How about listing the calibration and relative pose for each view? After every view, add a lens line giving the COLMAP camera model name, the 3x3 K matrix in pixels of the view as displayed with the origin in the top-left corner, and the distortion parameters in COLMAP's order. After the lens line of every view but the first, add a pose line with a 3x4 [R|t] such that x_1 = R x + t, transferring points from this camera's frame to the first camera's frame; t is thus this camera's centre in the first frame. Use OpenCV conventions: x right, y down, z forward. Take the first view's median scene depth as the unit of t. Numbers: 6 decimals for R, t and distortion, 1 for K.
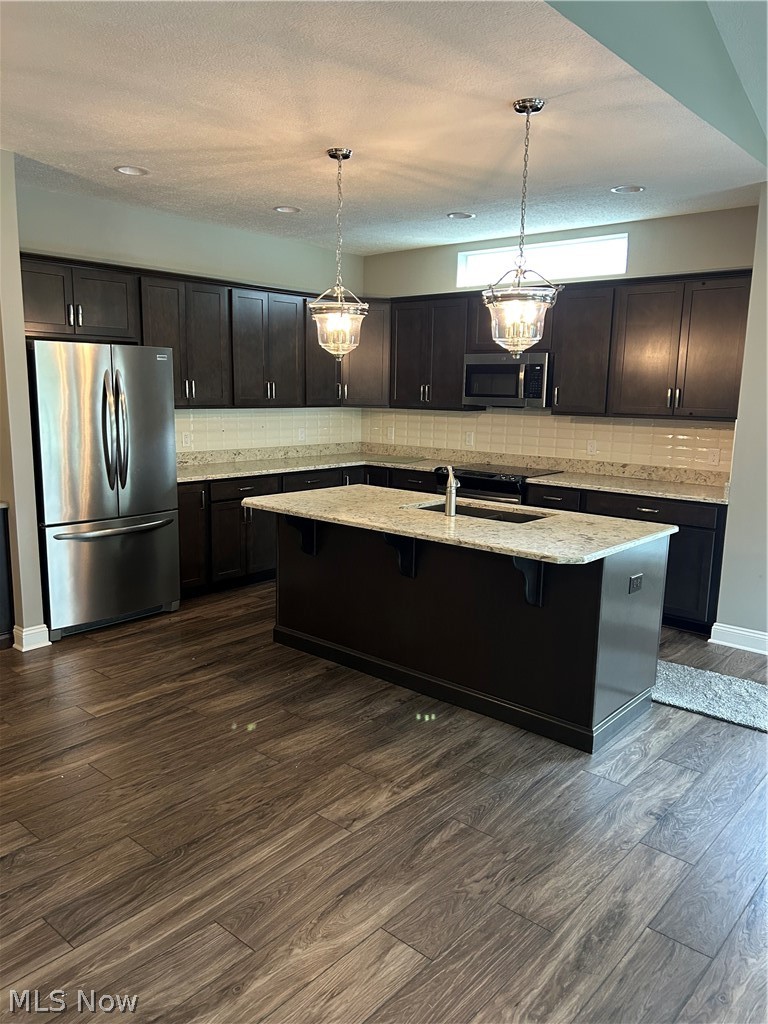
lens RADIAL K [[769.4, 0, 377.4], [0, 769.4, 517.8], [0, 0, 1]] dist [0.057990, -0.069139]
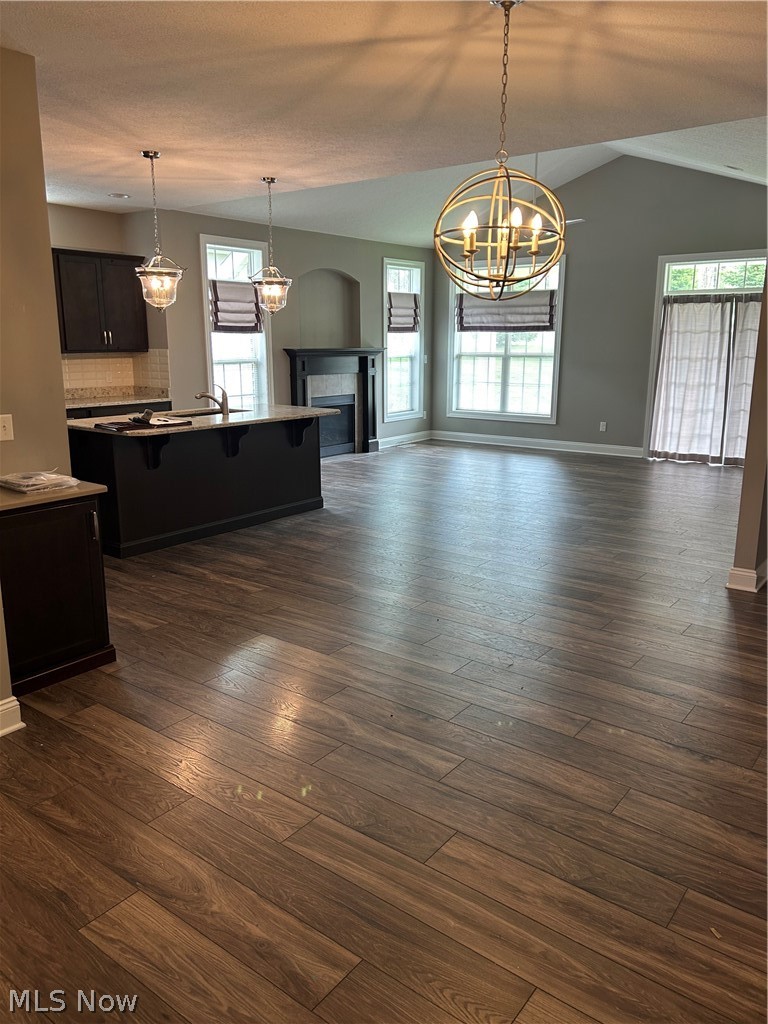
lens RADIAL K [[769.4, 0, 385.2], [0, 769.4, 504.2], [0, 0, 1]] dist [0.057990, -0.069139]
pose [[-0.061525, -0.228937, 0.971495, -1.426291], [0.171481, 0.956441, 0.236250, -0.137264], [-0.983264, 0.181129, -0.019587, 0.710473]]
